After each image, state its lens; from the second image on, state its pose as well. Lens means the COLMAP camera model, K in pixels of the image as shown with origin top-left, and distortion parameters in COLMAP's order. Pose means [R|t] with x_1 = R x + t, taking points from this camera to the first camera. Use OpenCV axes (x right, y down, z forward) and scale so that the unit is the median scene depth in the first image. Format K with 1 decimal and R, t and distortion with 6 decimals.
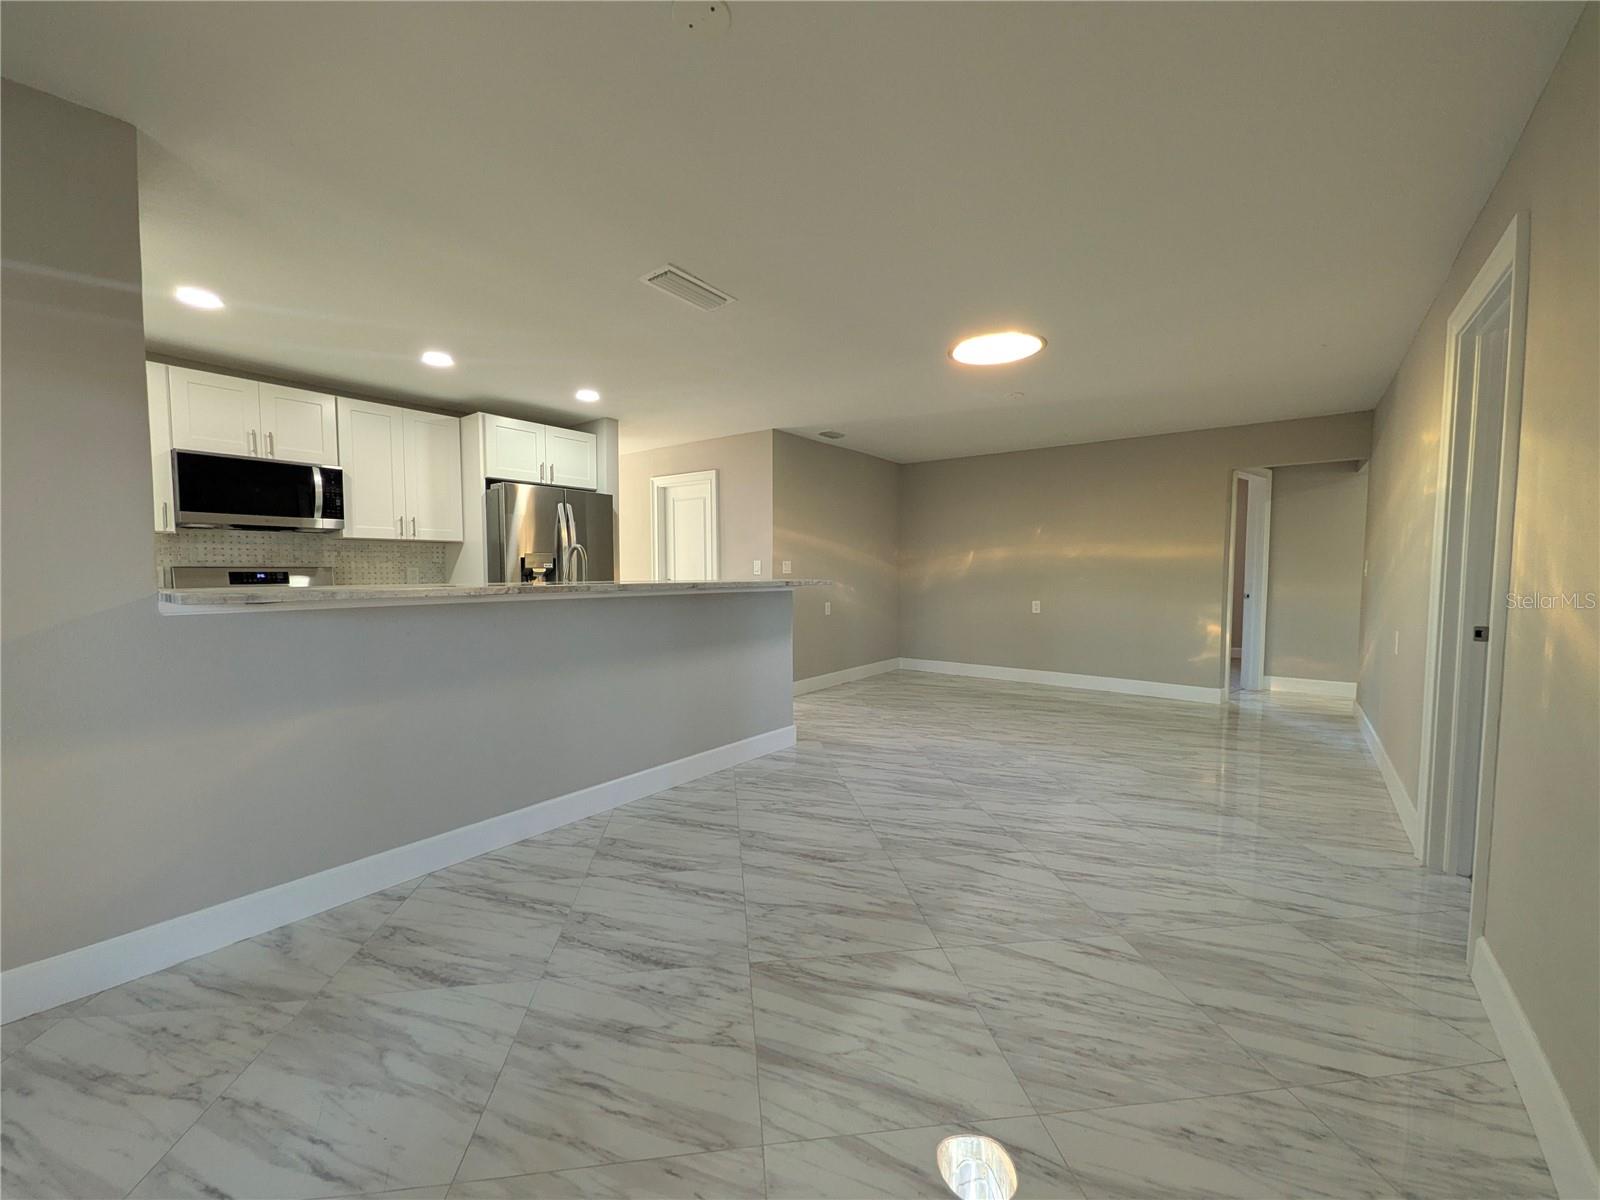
lens RADIAL K [[630.1, 0, 797.4], [0, 630.1, 603.6], [0, 0, 1]] dist [0.006033, -0.000322]
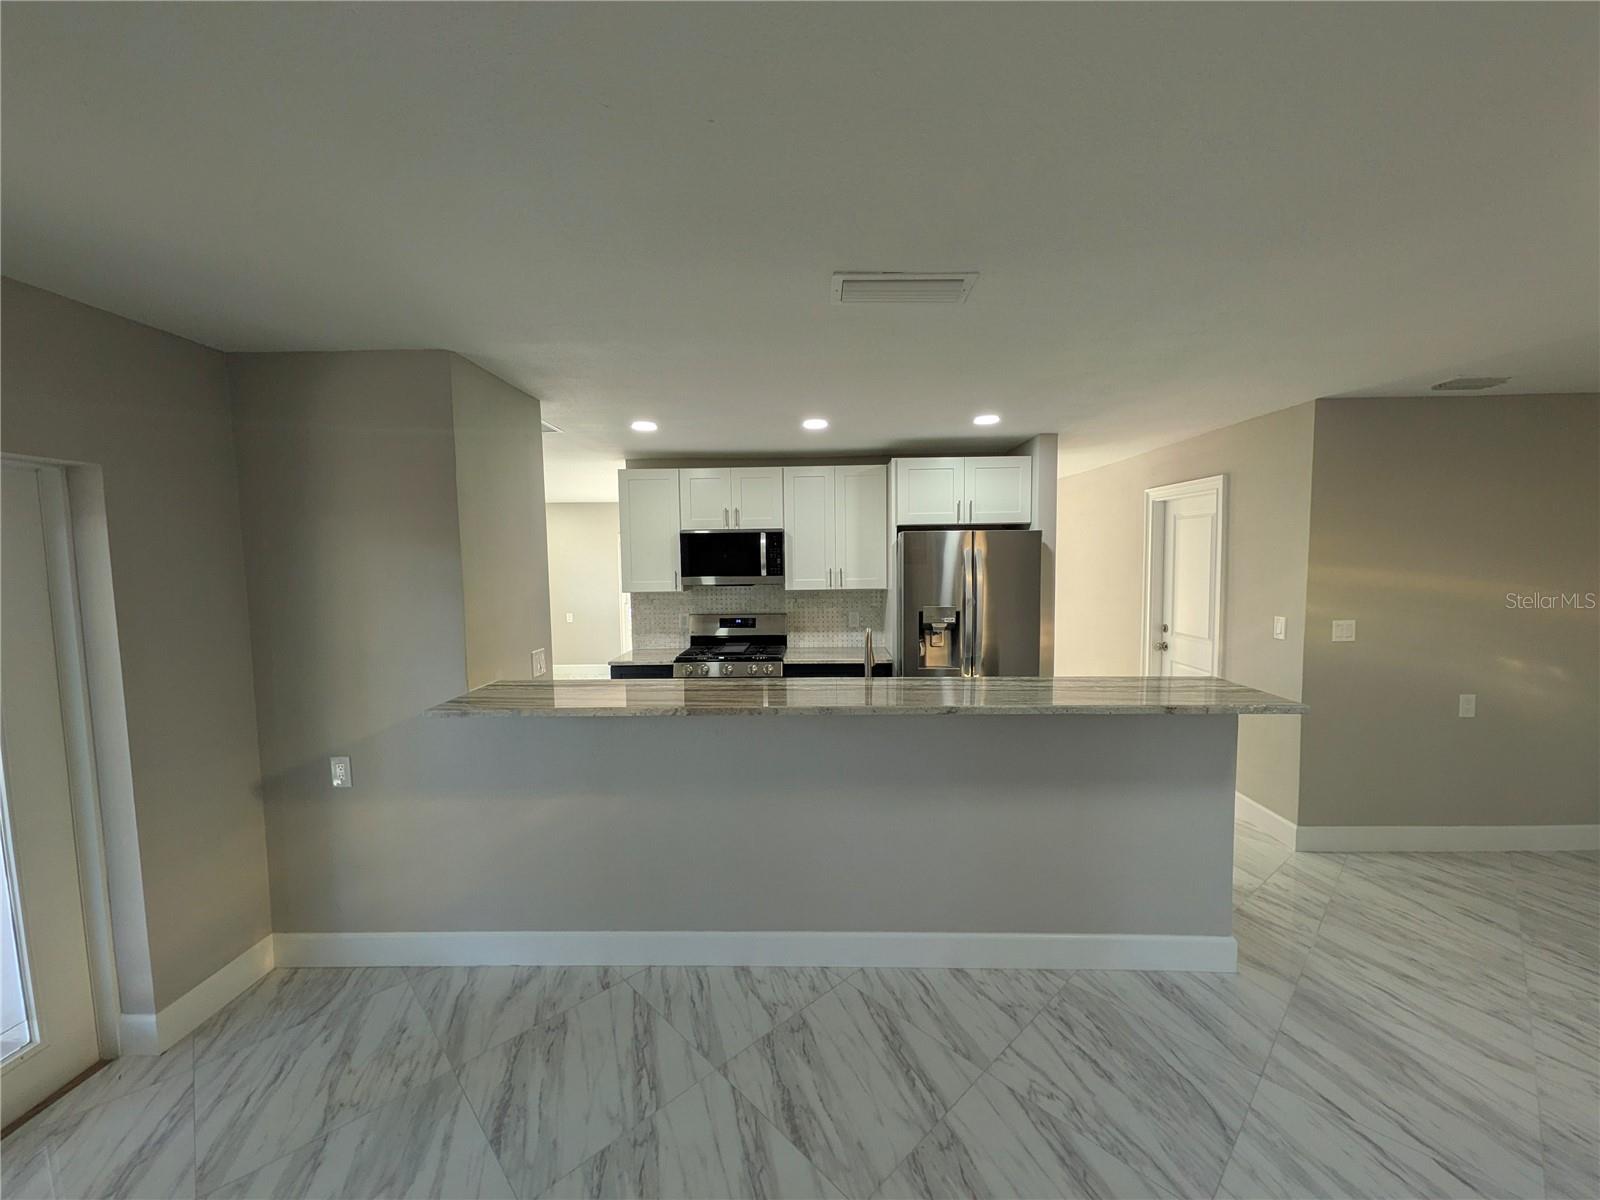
lens RADIAL K [[627.1, 0, 805.9], [0, 627.1, 603.5], [0, 0, 1]] dist [0.021004, -0.008523]
pose [[0.594702, 0.048968, -0.802453, 0.190368], [-0.031330, 0.998797, 0.037730, -0.109037], [0.803335, 0.002703, 0.595521, 0.308643]]
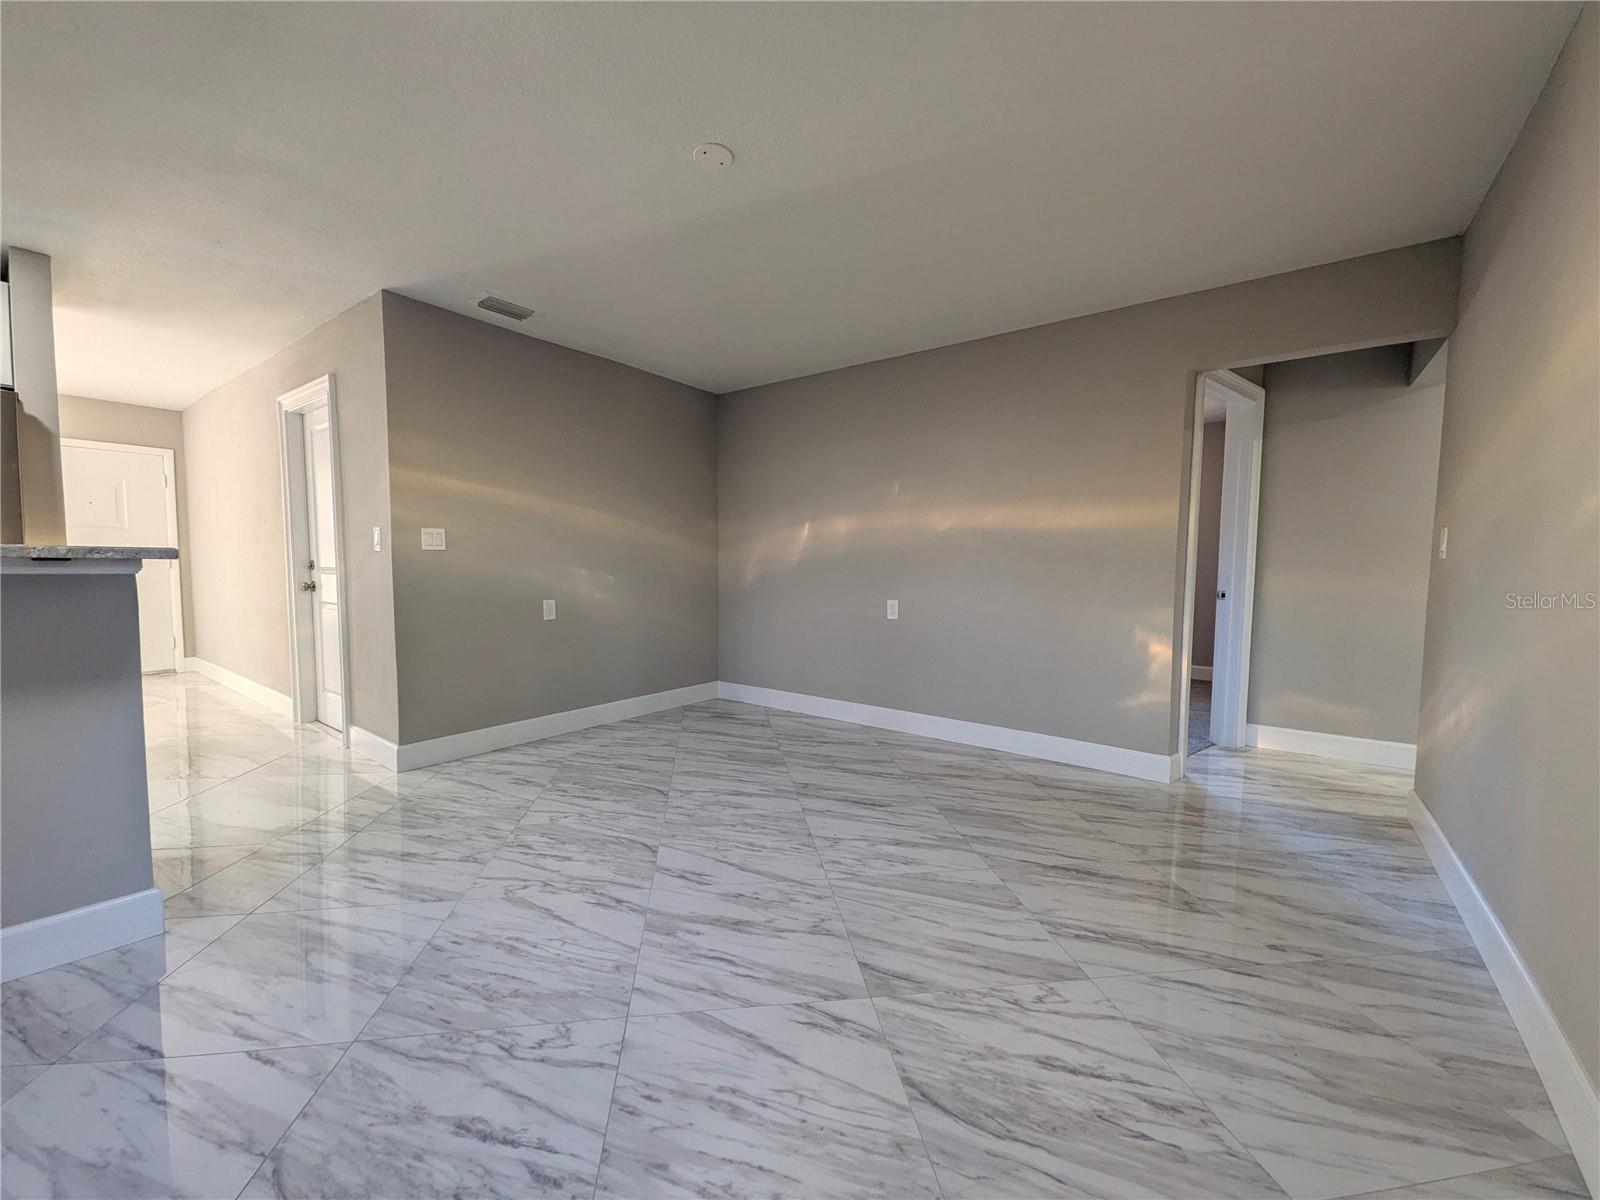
lens RADIAL K [[628.0, 0, 798.4], [0, 628.0, 603.8], [0, 0, 1]] dist [0.004908, -0.000005]
pose [[0.999921, 0.007442, 0.010125, 0.382461], [-0.007525, 0.999939, 0.008108, -0.006789], [-0.010064, -0.008184, 0.999916, 0.509754]]
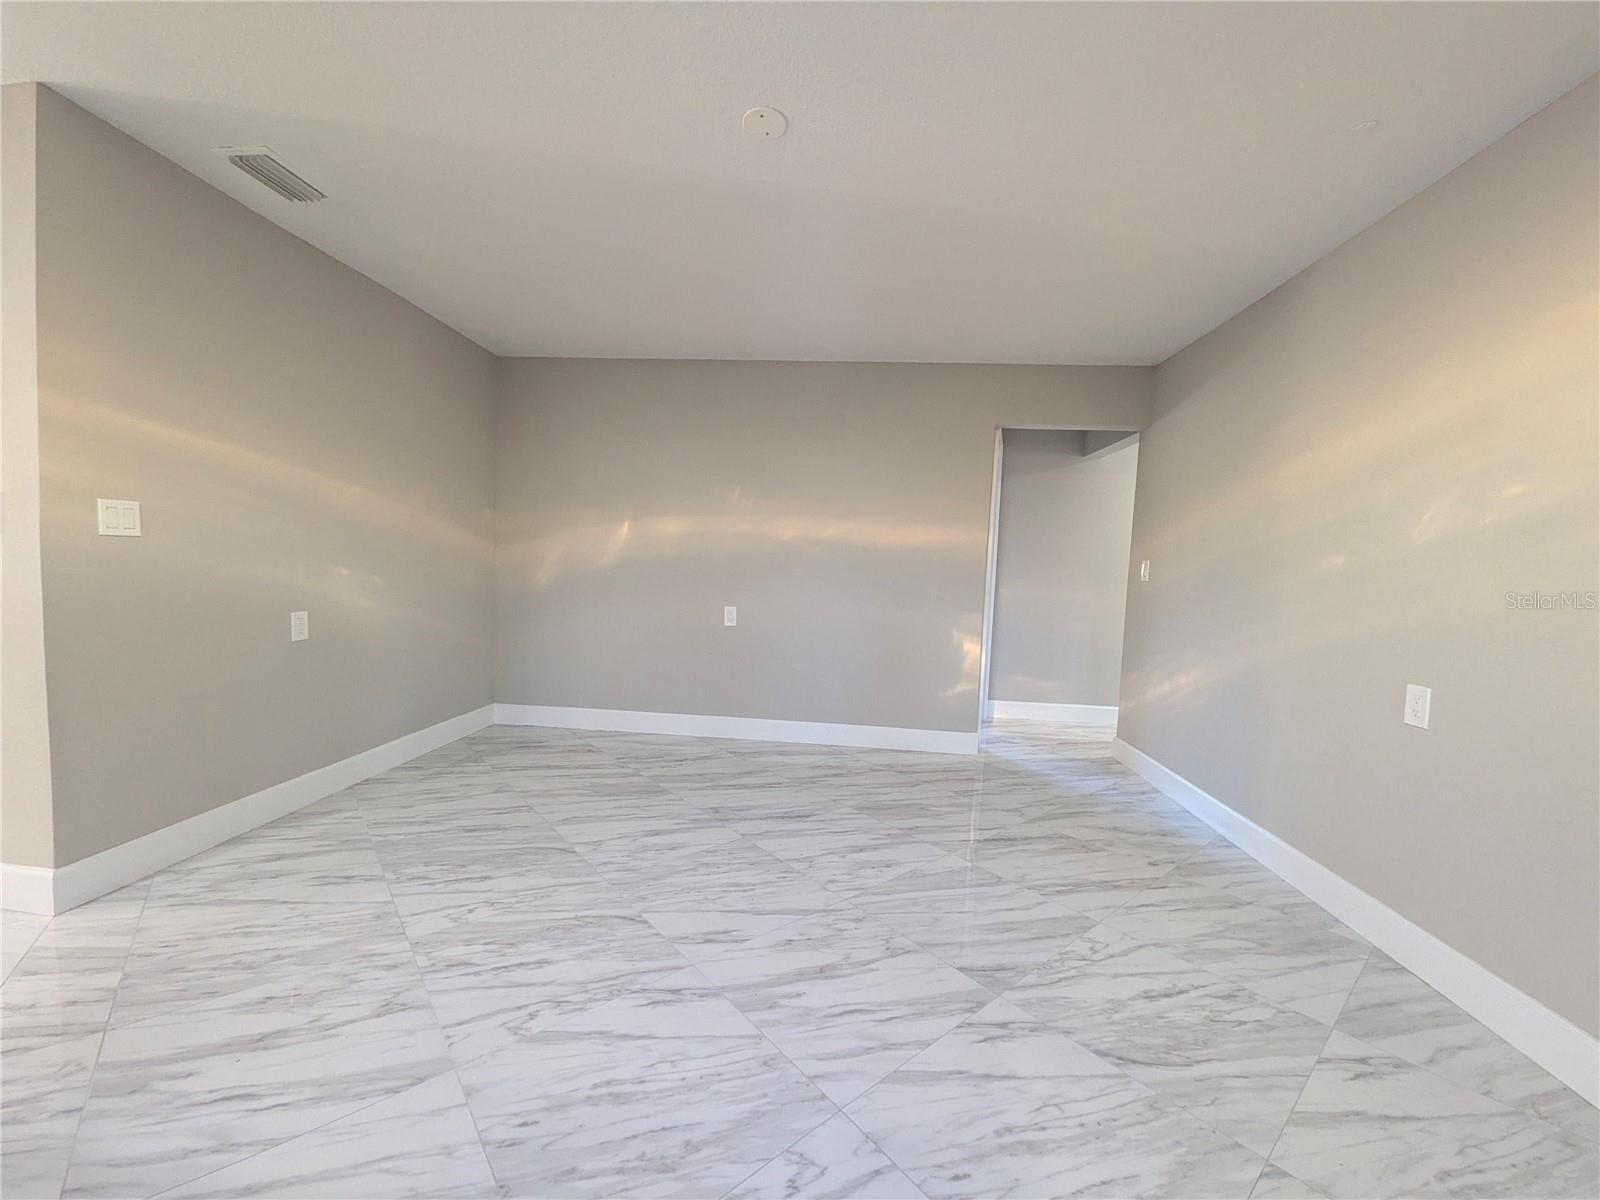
lens RADIAL K [[630.1, 0, 797.4], [0, 630.1, 603.6], [0, 0, 1]] dist [0.006033, -0.000322]
pose [[0.840219, 0.000547, 0.542248, 0.132715], [-0.008877, 0.999879, 0.012747, -0.021463], [-0.542175, -0.015524, 0.840122, 0.606980]]
